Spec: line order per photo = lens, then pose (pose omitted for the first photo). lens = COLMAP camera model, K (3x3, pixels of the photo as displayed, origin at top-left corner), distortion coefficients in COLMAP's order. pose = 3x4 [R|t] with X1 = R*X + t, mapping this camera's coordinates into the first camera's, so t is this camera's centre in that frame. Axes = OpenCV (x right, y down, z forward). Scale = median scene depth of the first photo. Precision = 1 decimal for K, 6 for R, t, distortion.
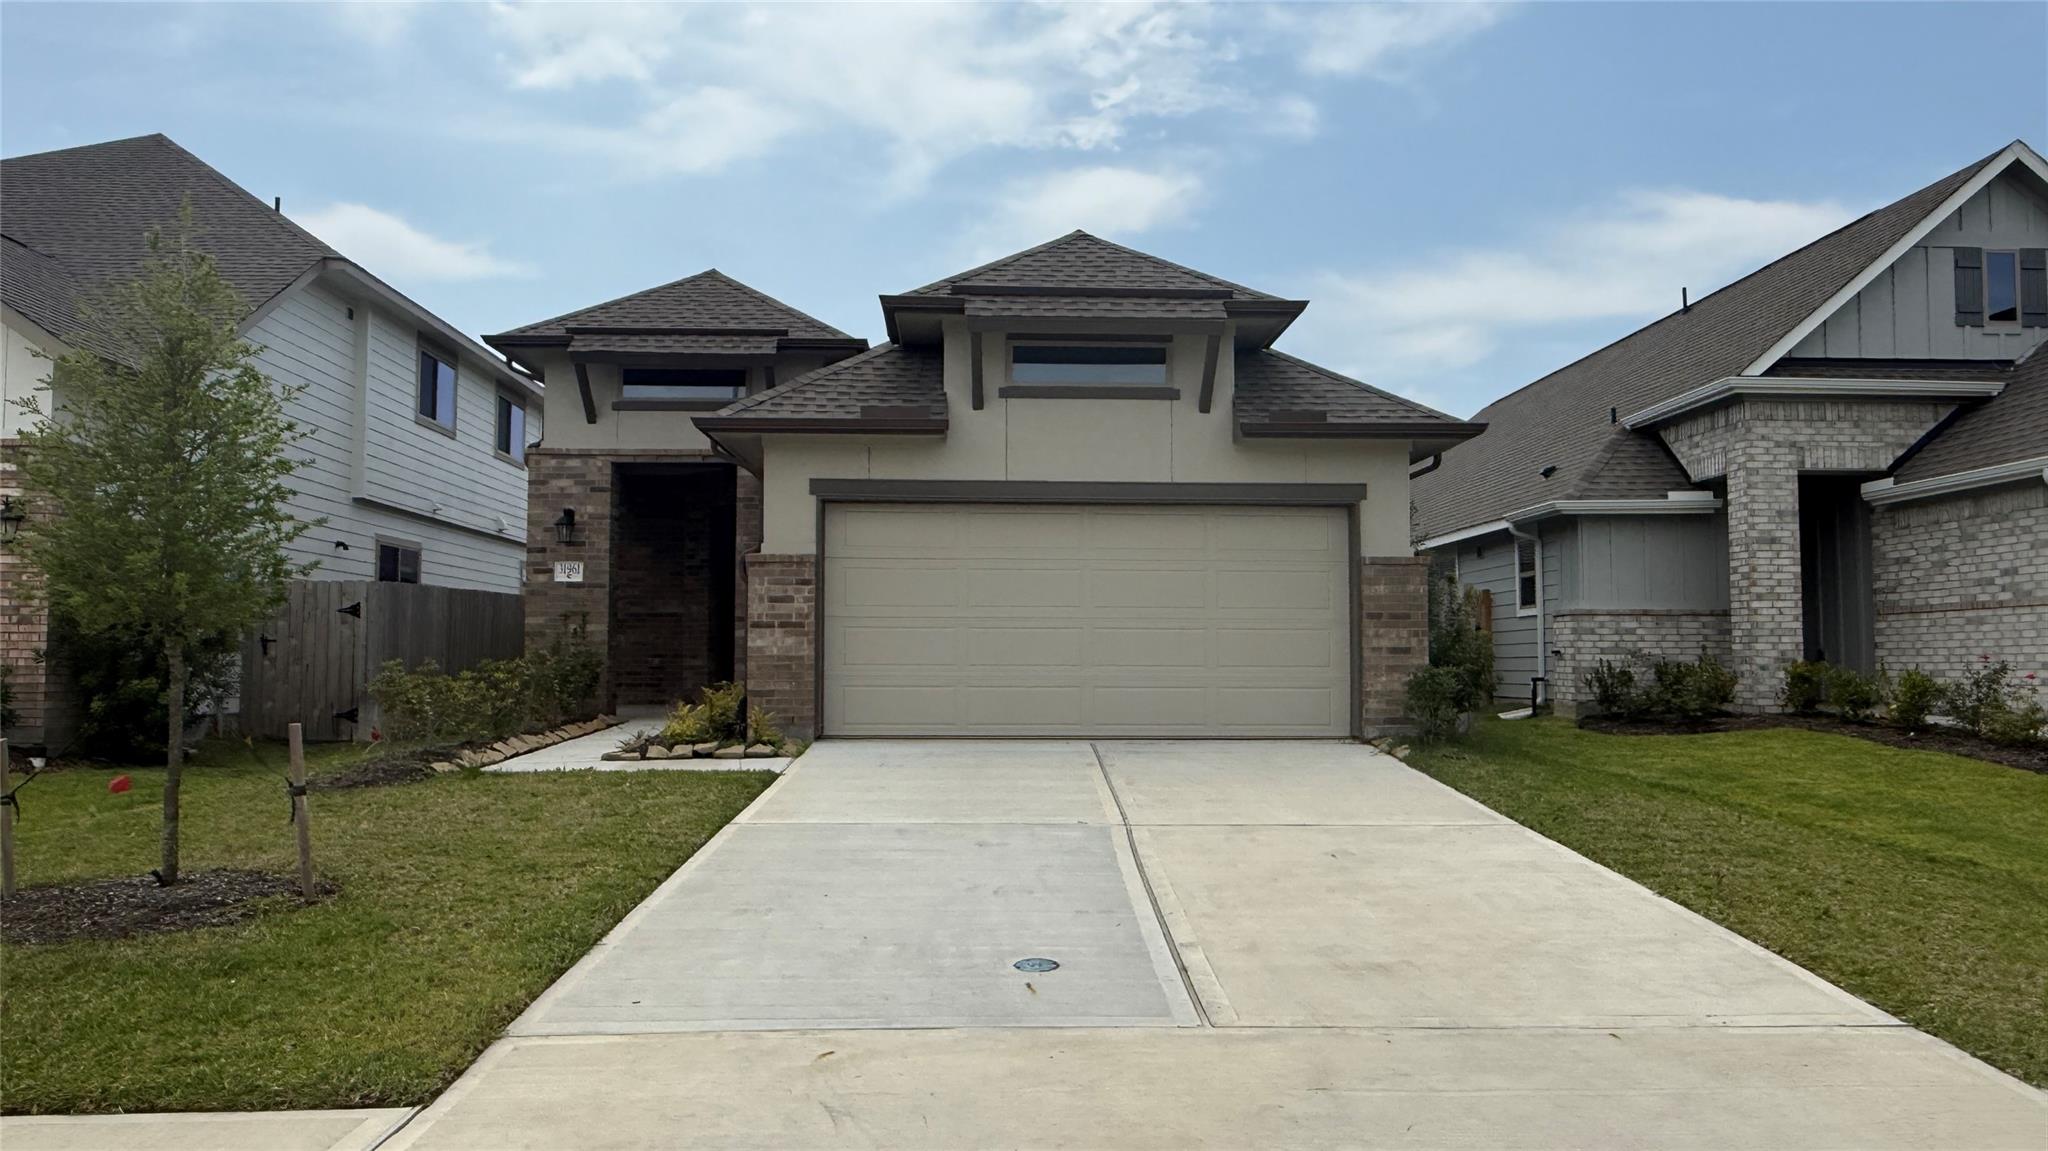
lens RADIAL K [[1437.5, 0, 1025.8], [0, 1437.5, 584.1], [0, 0, 1]] dist [0.019581, 0.019110]
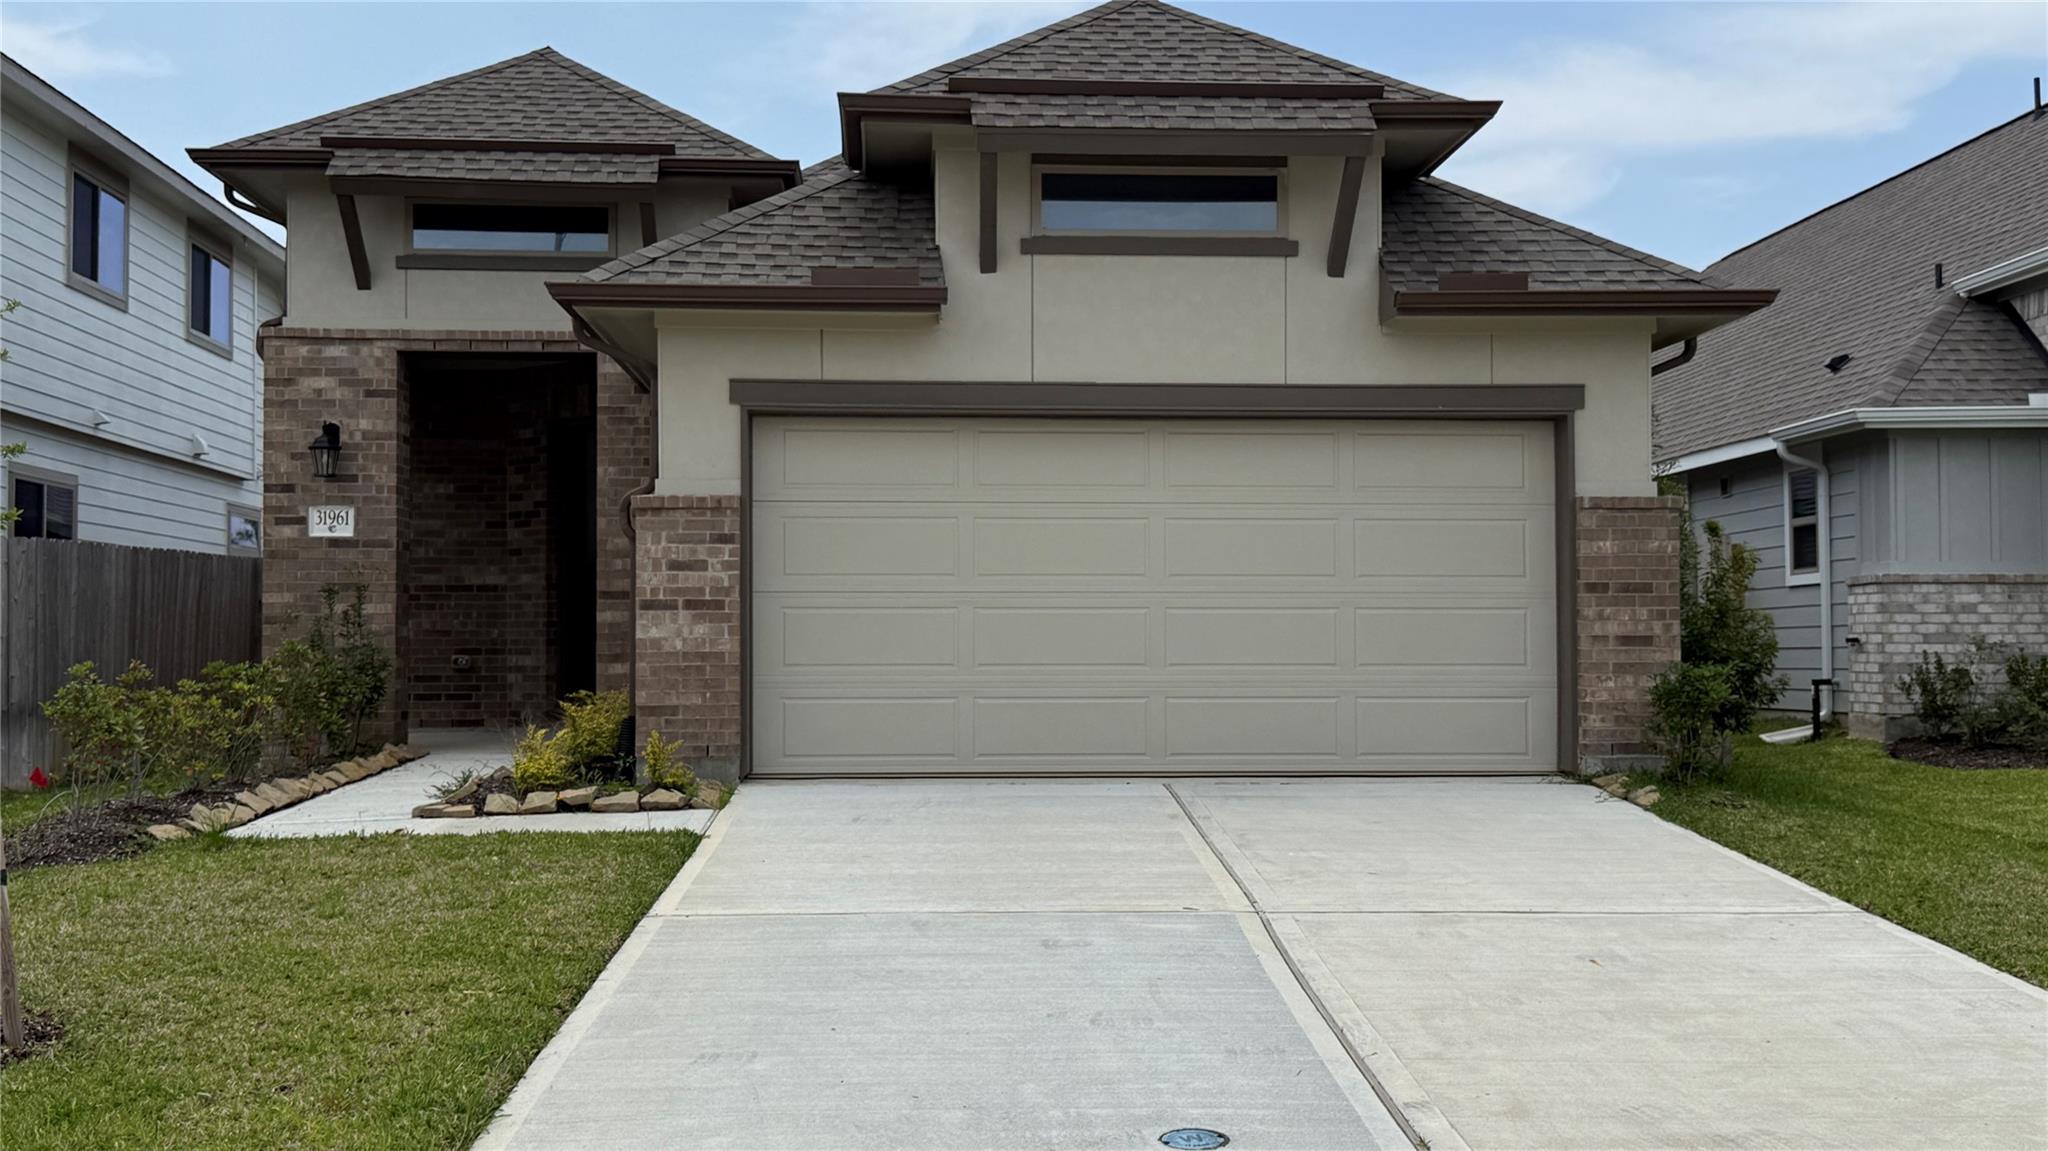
lens RADIAL K [[2178.5, 0, 1039.4], [0, 2178.5, 586.1], [0, 0, 1]] dist [0.120300, 0.000000]
pose [[0.999521, -0.003463, 0.030765, -0.041213], [0.002741, 0.999721, 0.023462, -0.002636], [-0.030837, -0.023366, 0.999251, 0.011462]]
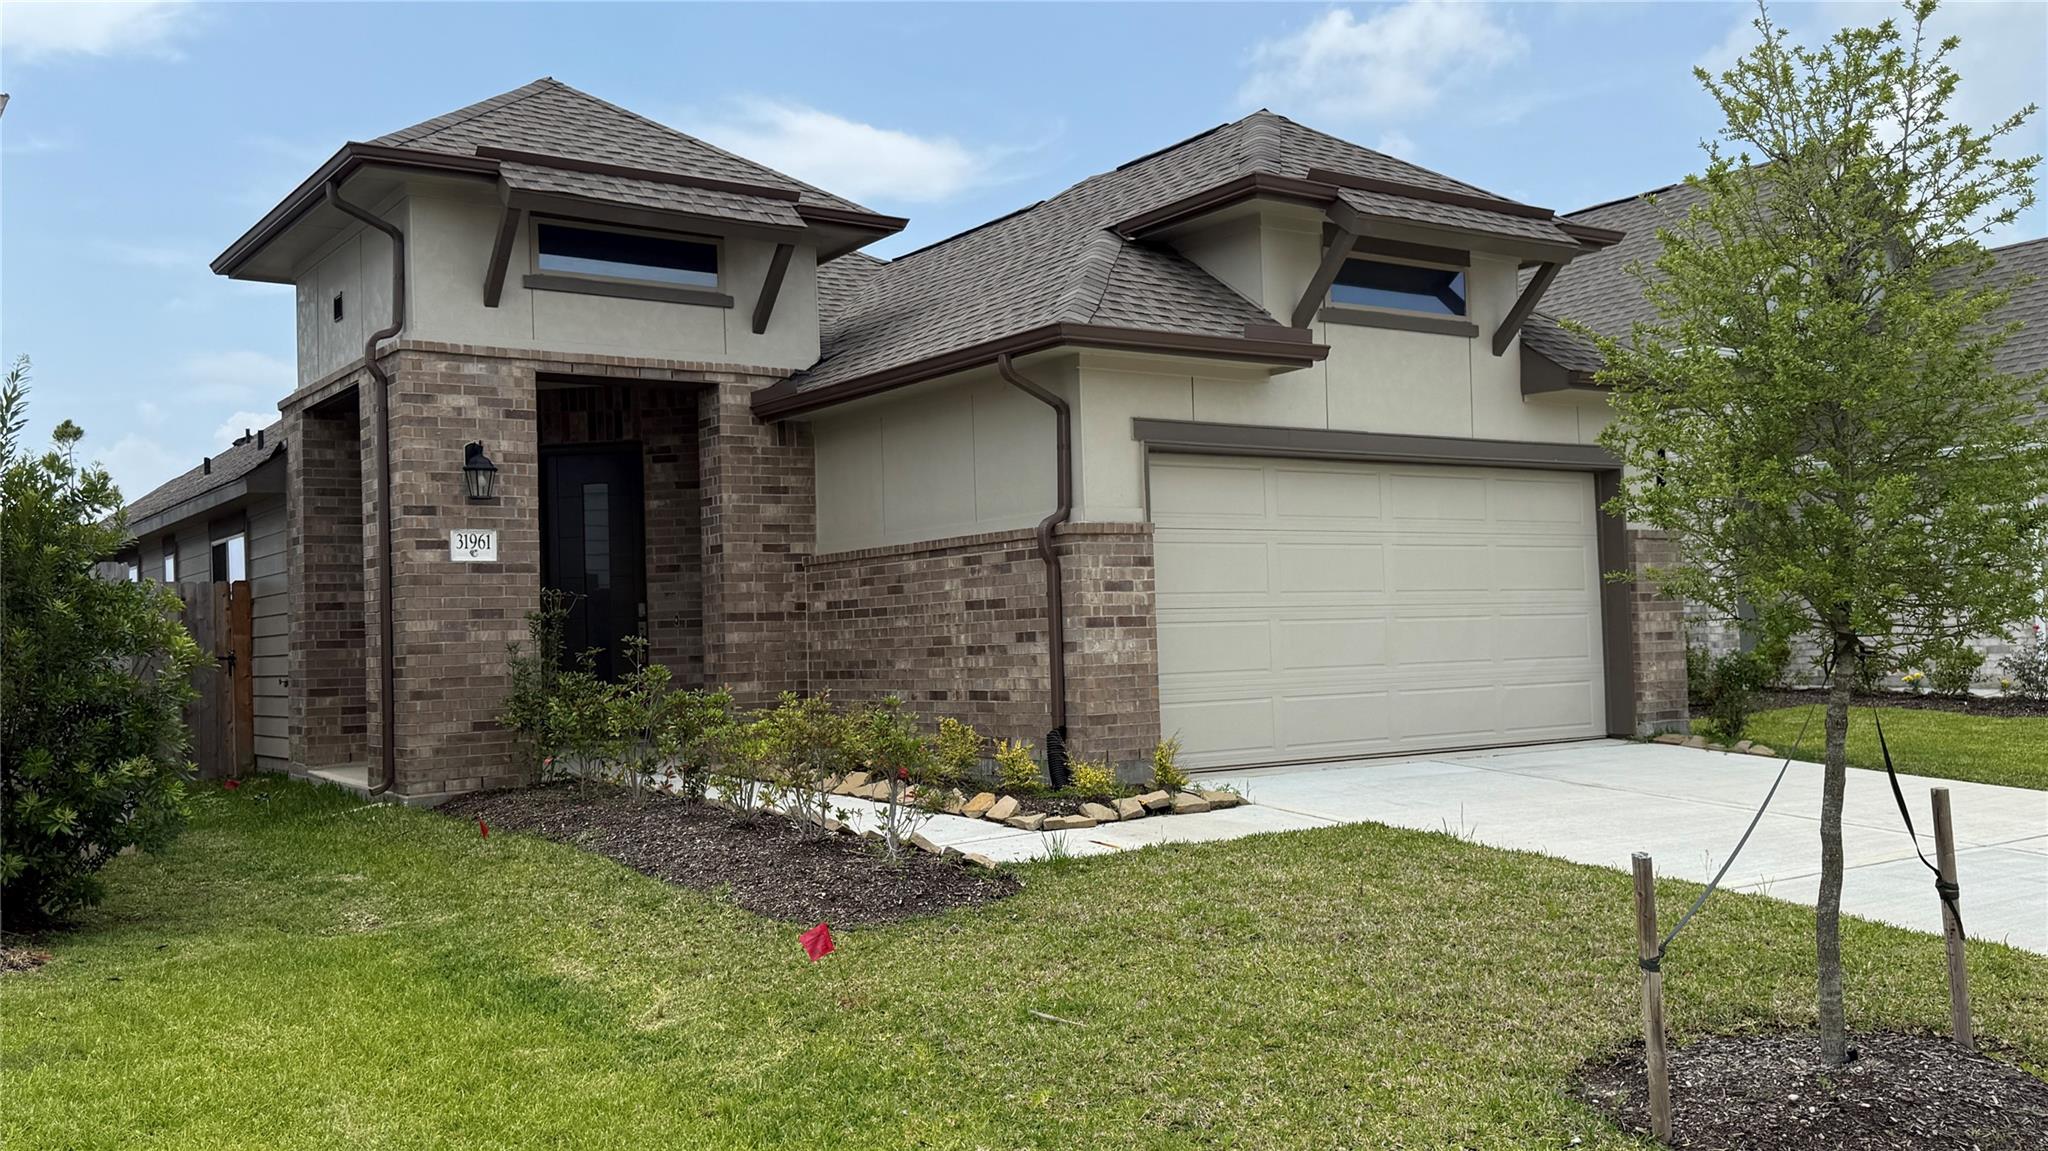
lens RADIAL K [[1754.0, 0, 1025.5], [0, 1754.0, 580.3], [0, 0, 1]] dist [0.135225, 0.012183]
pose [[0.834765, -0.009630, 0.550522, -0.675593], [0.003410, 0.999918, 0.012320, -0.002970], [-0.550595, -0.008407, 0.834730, 0.295065]]
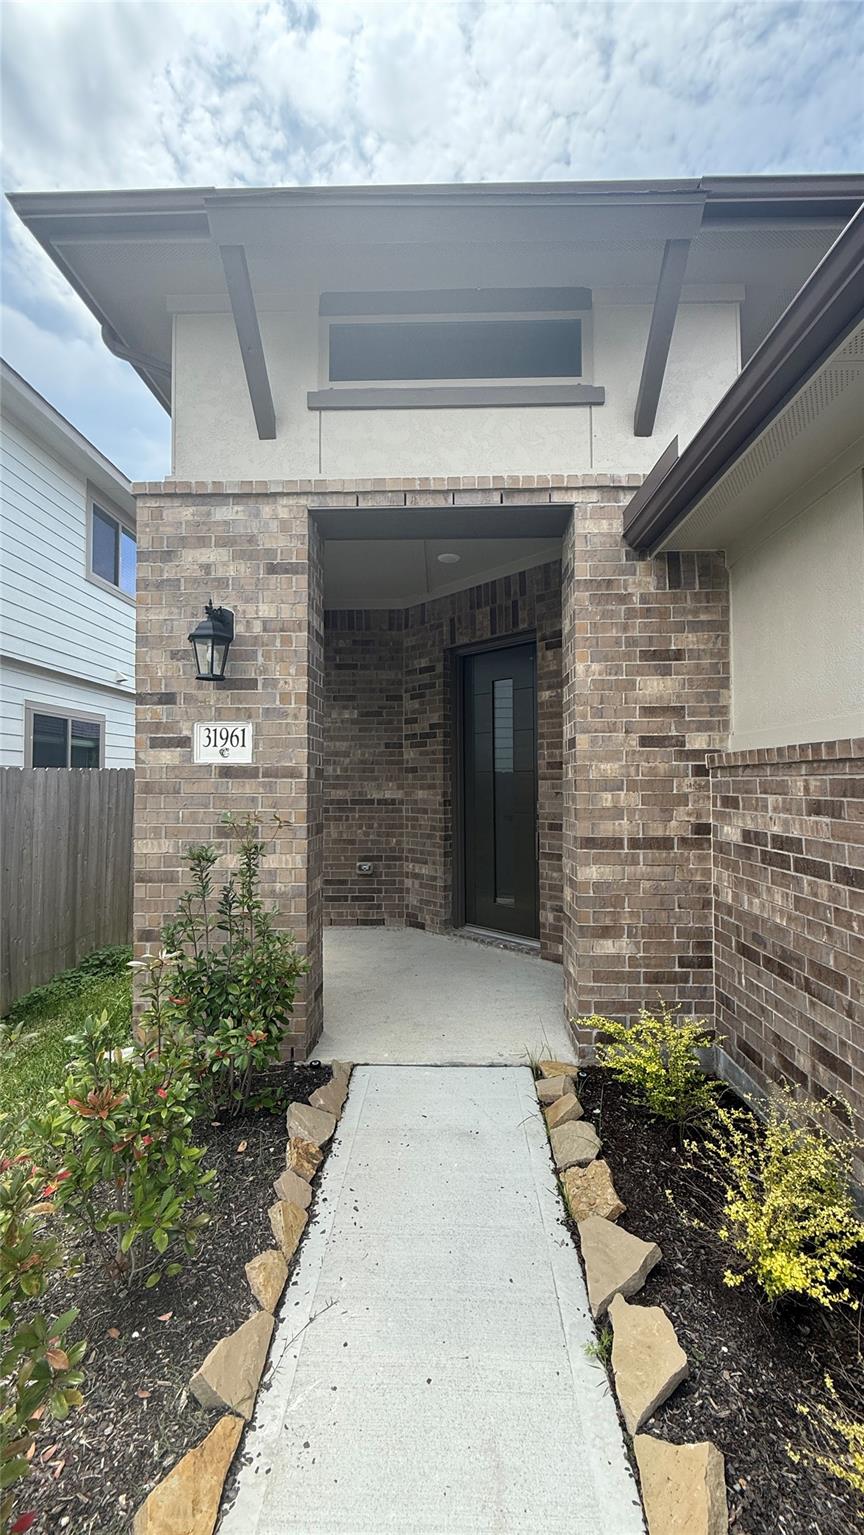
lens RADIAL K [[609.4, 0, 431.9], [0, 609.4, 763.2], [0, 0, 1]] dist [0.001267, -0.000007]
pose [[0.998362, -0.007263, -0.056742, -0.297865], [0.008681, 0.999655, 0.024787, -0.007949], [0.056542, -0.025239, 0.998081, 1.007916]]
